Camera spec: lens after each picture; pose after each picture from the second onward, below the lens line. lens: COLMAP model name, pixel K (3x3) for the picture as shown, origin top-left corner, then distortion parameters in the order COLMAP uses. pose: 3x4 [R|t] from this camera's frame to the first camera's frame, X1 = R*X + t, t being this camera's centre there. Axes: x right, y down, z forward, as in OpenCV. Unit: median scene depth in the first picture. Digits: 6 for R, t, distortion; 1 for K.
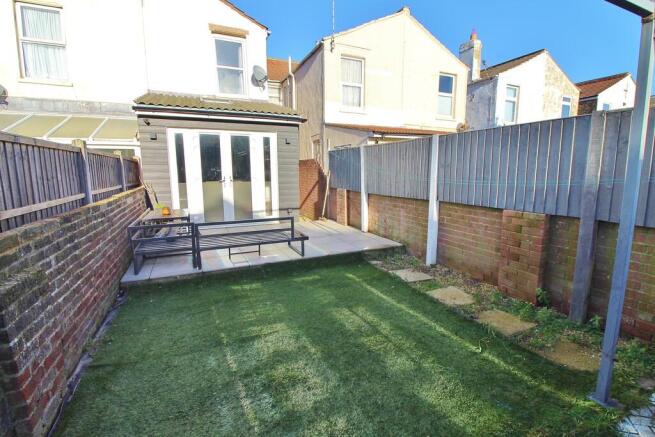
lens RADIAL K [[302.7, 0, 327.6], [0, 302.7, 214.4], [0, 0, 1]] dist [-0.009226, -0.005939]
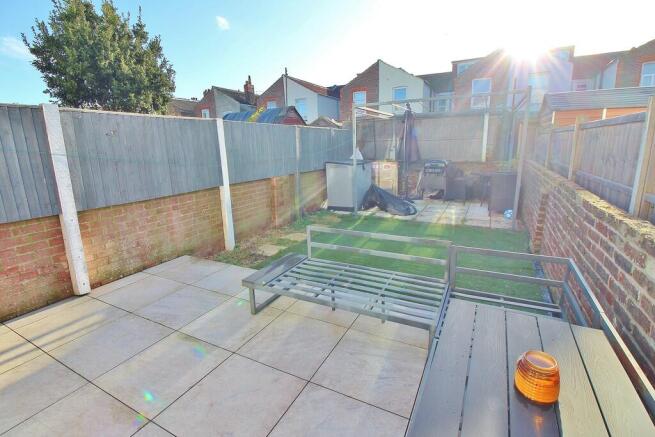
lens RADIAL K [[302.7, 0, 326.6], [0, 302.7, 216.7], [0, 0, 1]] dist [-0.009226, -0.005939]
pose [[-0.616369, -0.145038, 0.773985, -0.630686], [0.153146, 0.942046, 0.298490, -0.189976], [-0.772422, 0.302513, -0.558435, 1.299723]]
